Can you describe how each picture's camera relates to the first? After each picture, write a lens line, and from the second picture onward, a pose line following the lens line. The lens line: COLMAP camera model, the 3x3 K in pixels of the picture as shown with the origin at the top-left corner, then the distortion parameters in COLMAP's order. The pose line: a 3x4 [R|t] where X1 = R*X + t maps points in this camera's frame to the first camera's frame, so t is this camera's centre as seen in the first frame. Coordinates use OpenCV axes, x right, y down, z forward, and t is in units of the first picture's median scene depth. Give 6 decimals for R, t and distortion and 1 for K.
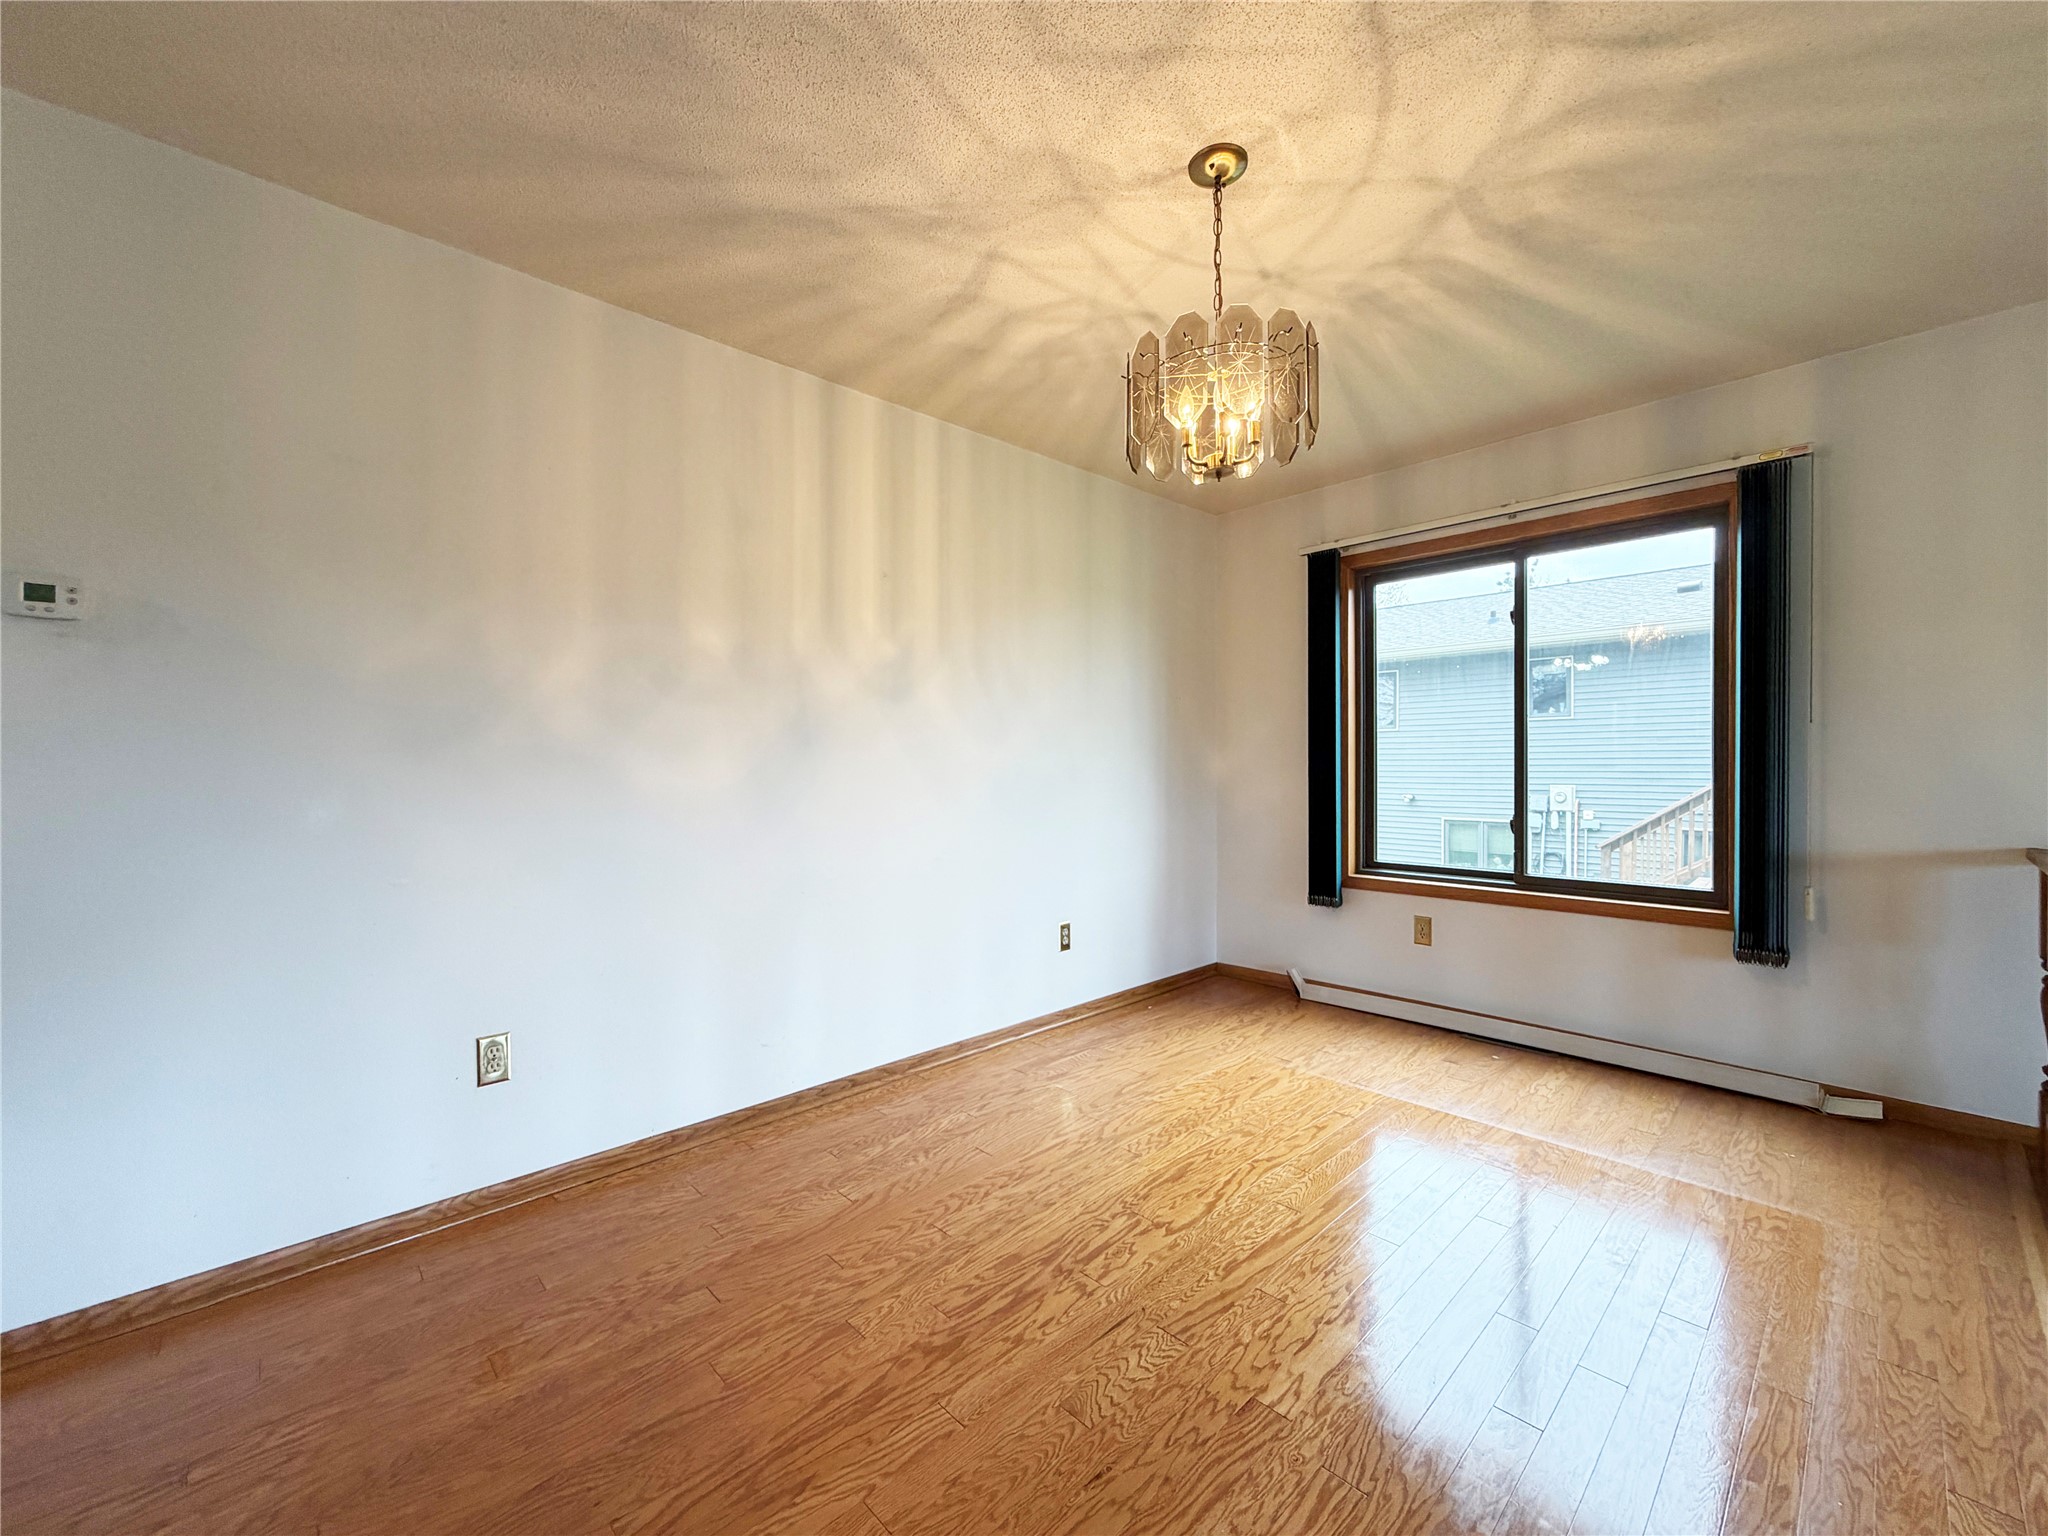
lens RADIAL K [[817.9, 0, 1021.3], [0, 817.9, 768.2], [0, 0, 1]] dist [0.006152, 0.000064]
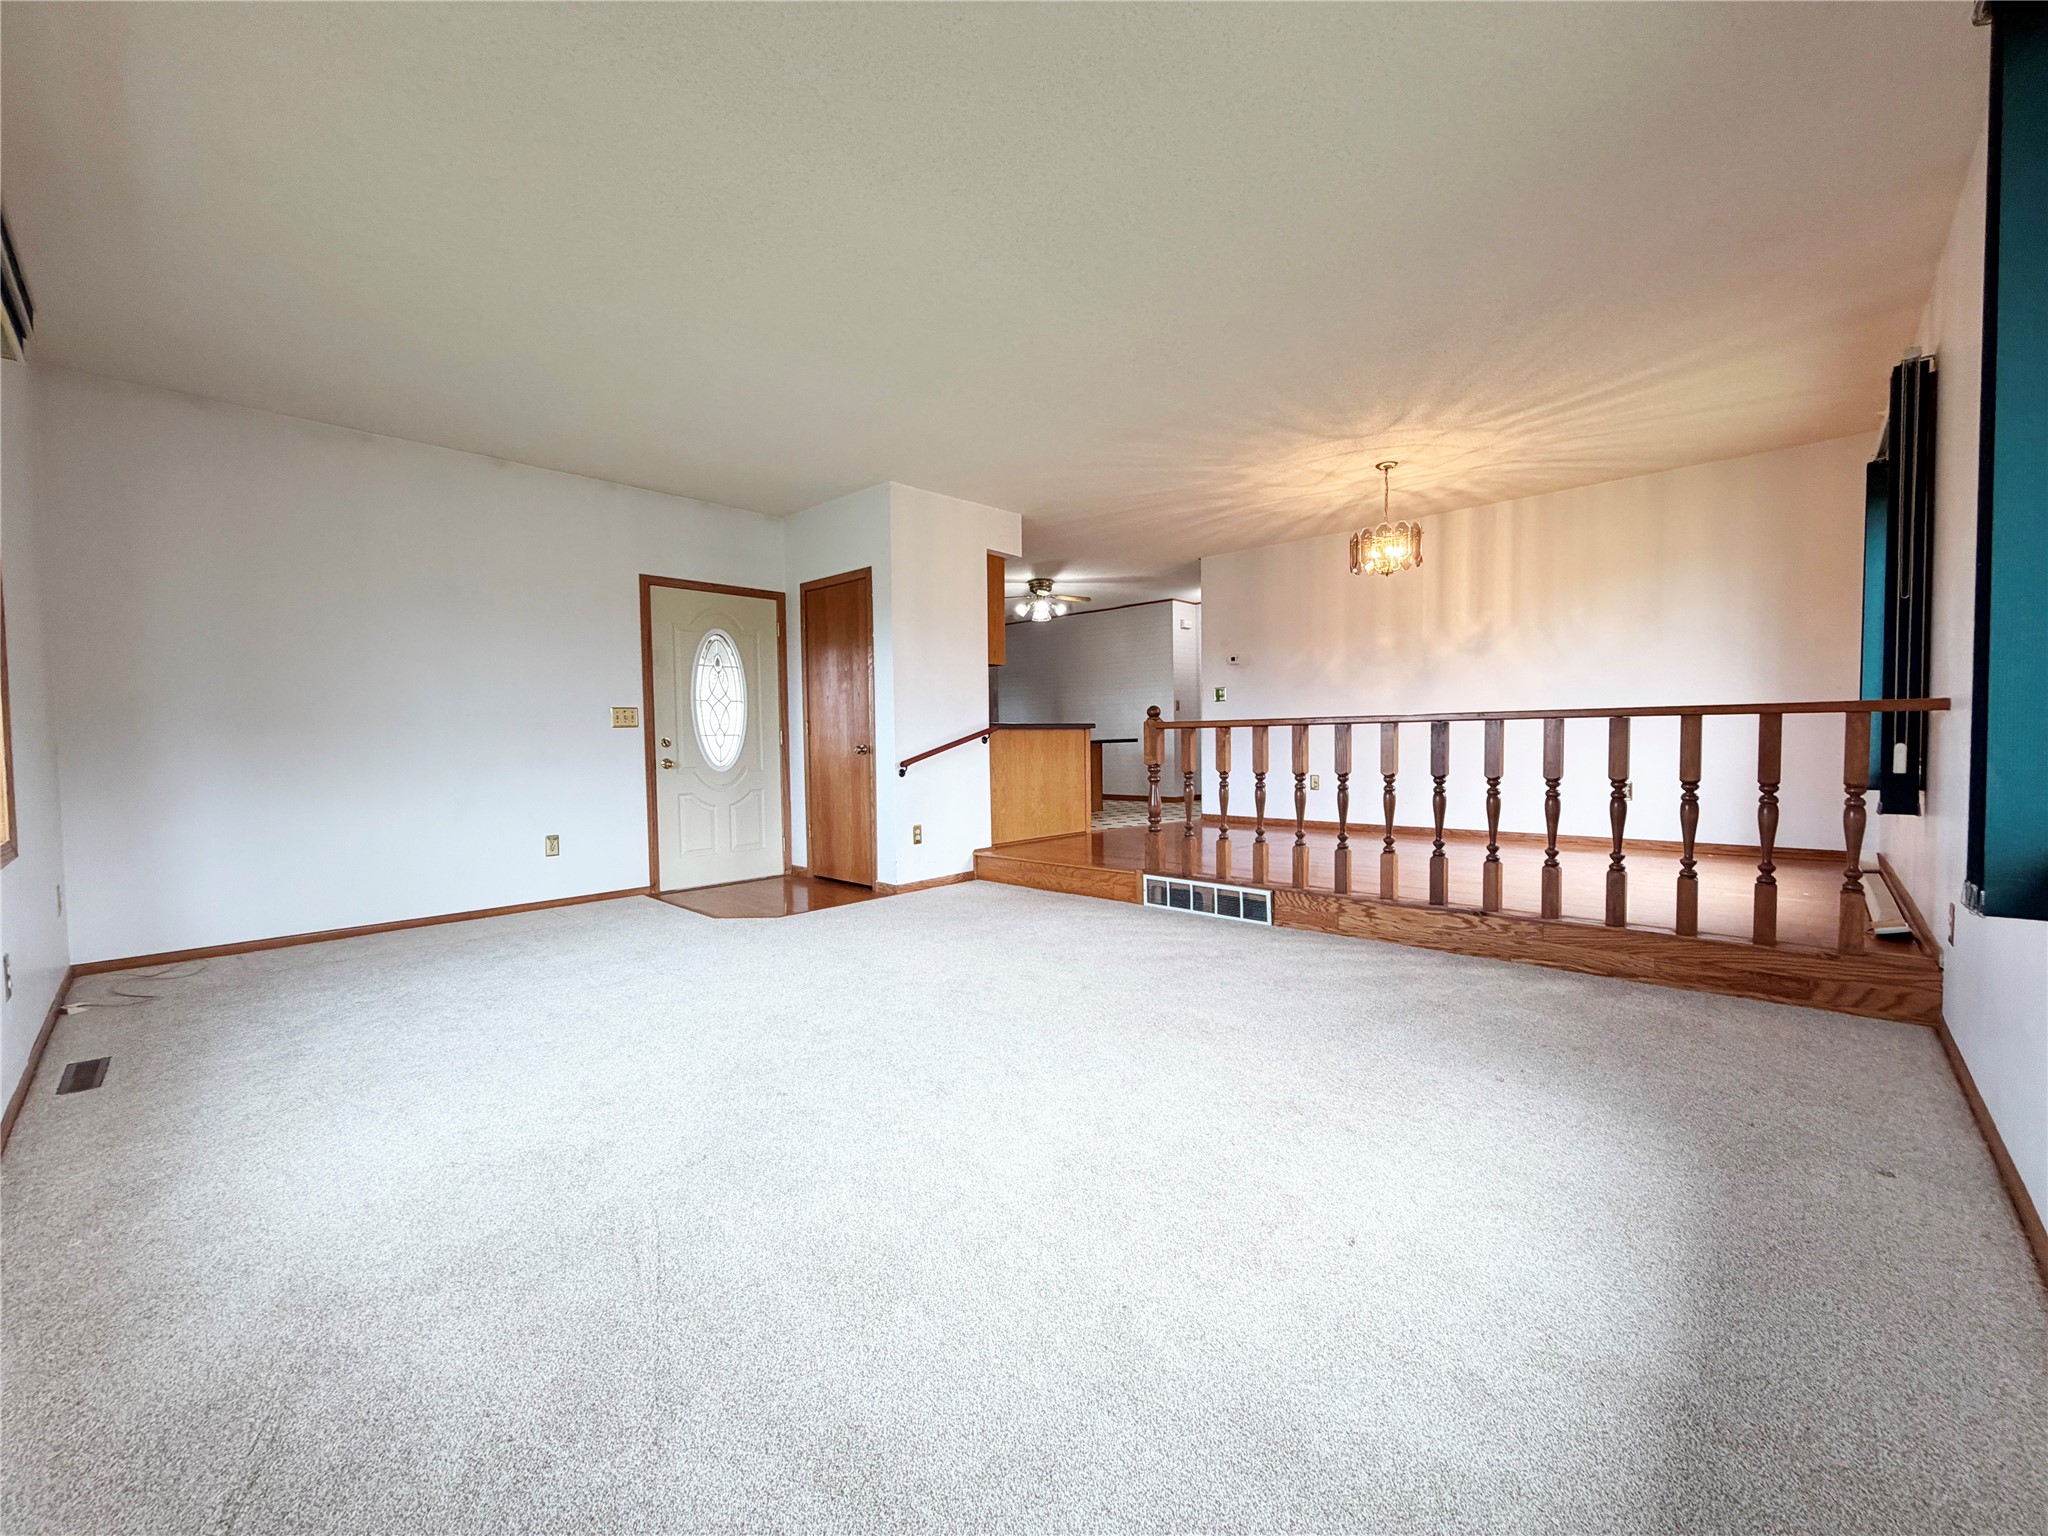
lens RADIAL K [[817.9, 0, 1023.8], [0, 817.9, 769.6], [0, 0, 1]] dist [0.006152, 0.000064]
pose [[0.058138, 0.041469, -0.997447, 2.090220], [0.006310, 0.999102, 0.041906, 0.129378], [0.998289, -0.008730, 0.057824, -0.288781]]
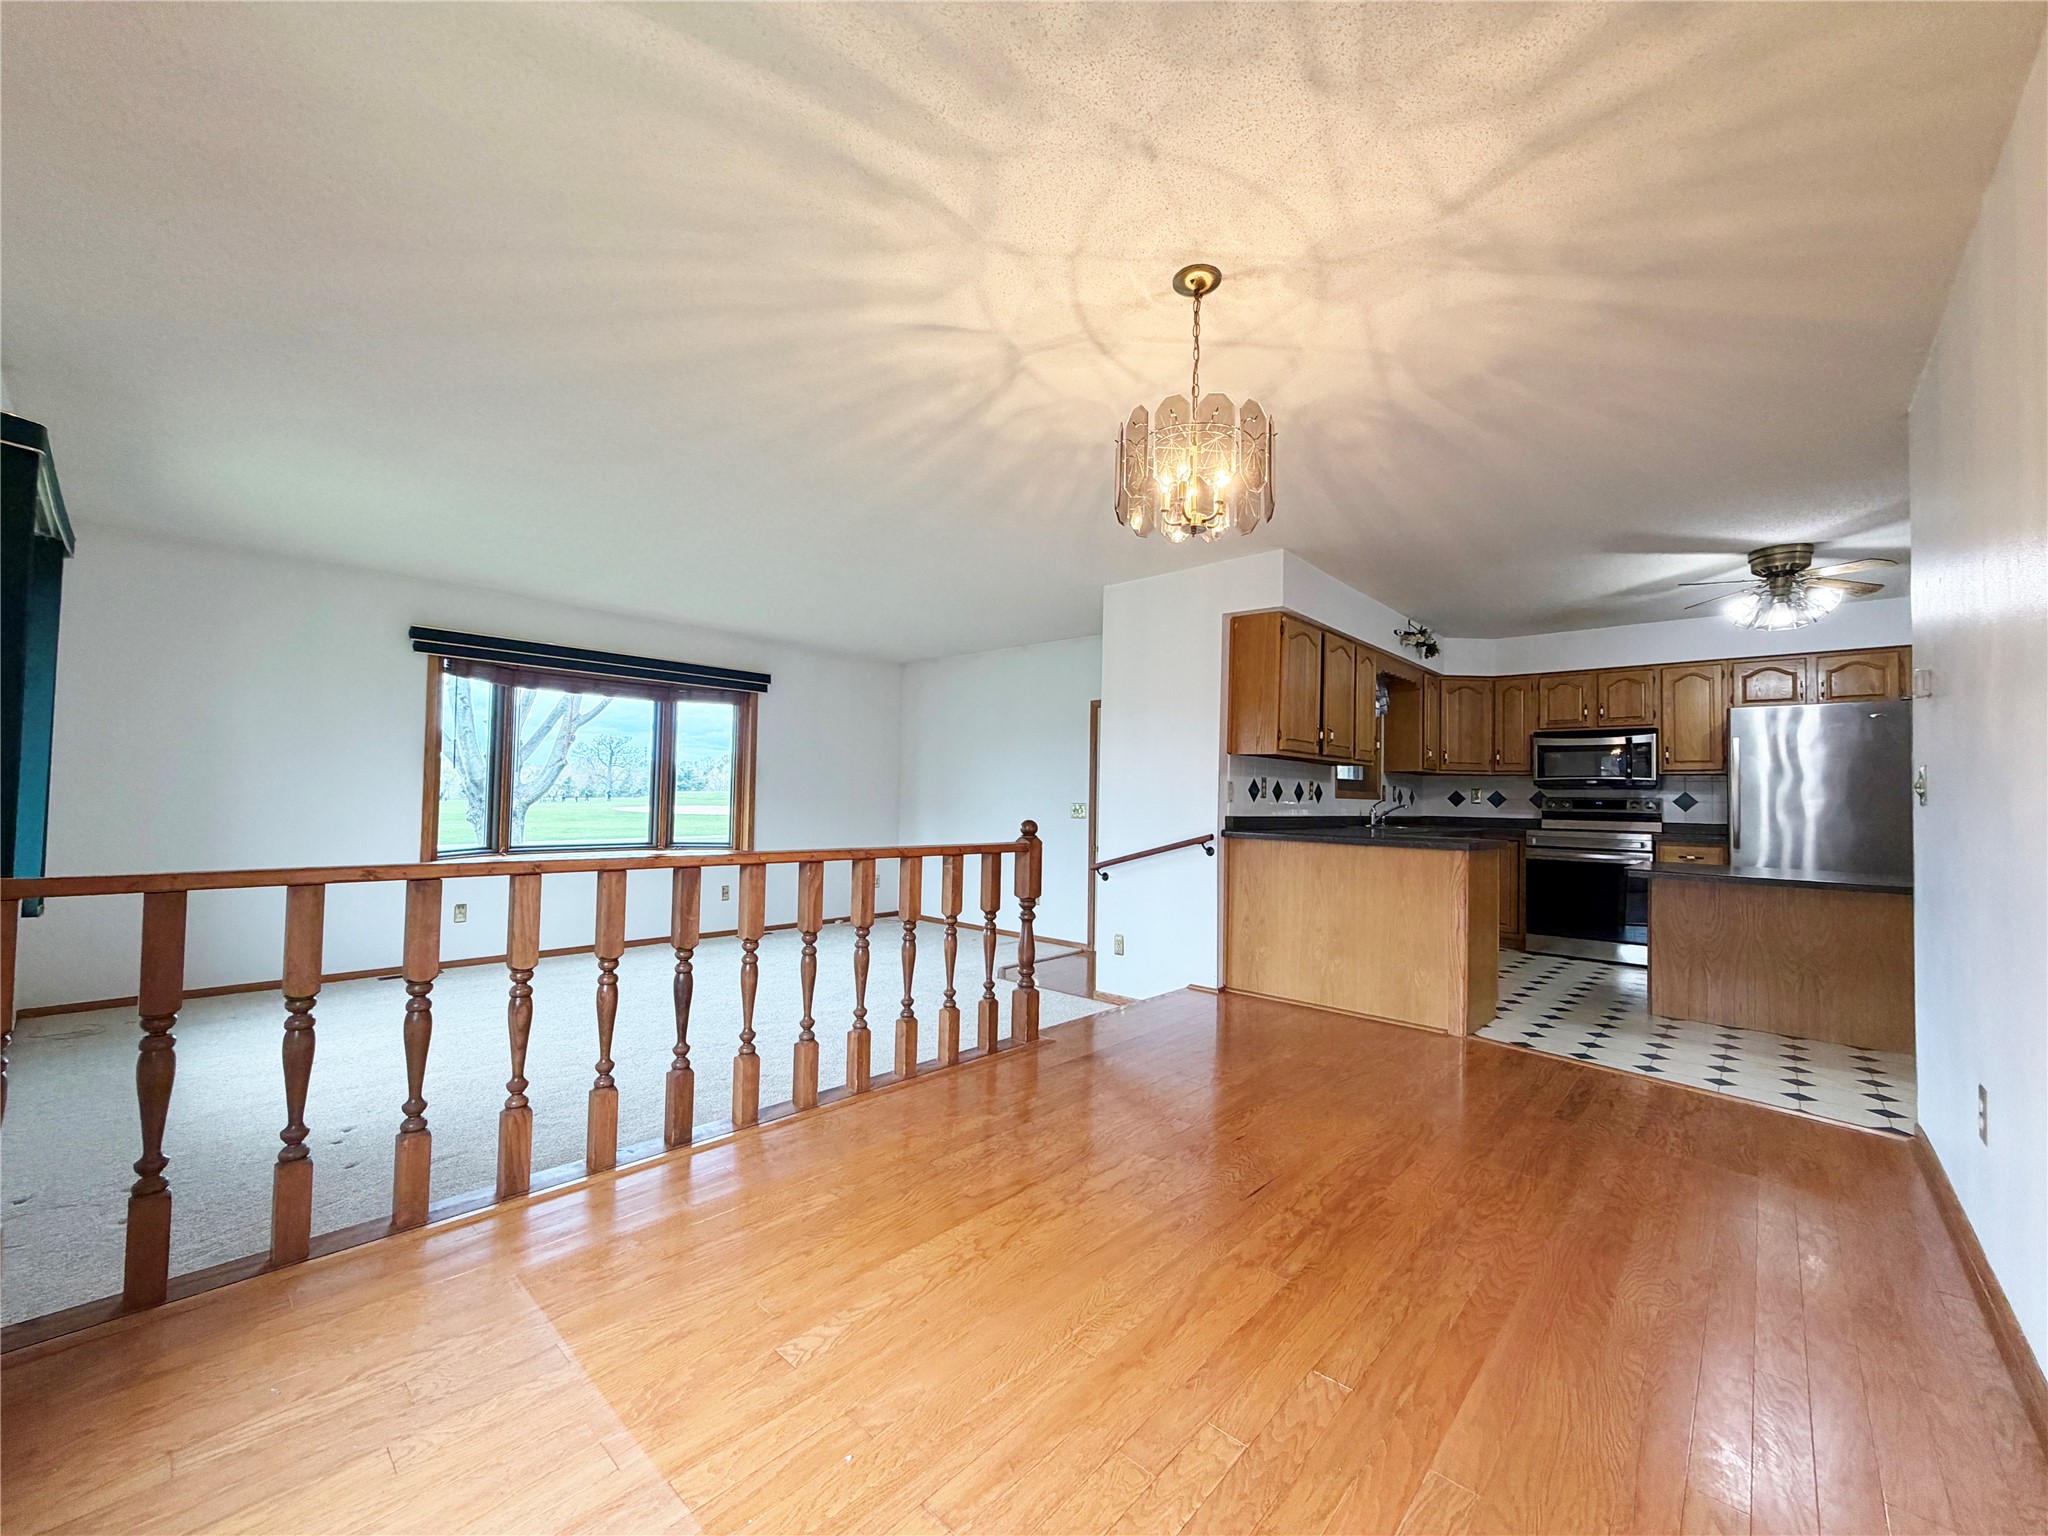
lens RADIAL K [[817.9, 0, 1019.6], [0, 817.9, 772.4], [0, 0, 1]] dist [0.006152, 0.000064]
pose [[-0.997295, -0.017533, -0.071380, 0.396069], [-0.016122, 0.999664, -0.020300, 0.012229], [0.071712, -0.019095, -0.997243, 1.499694]]
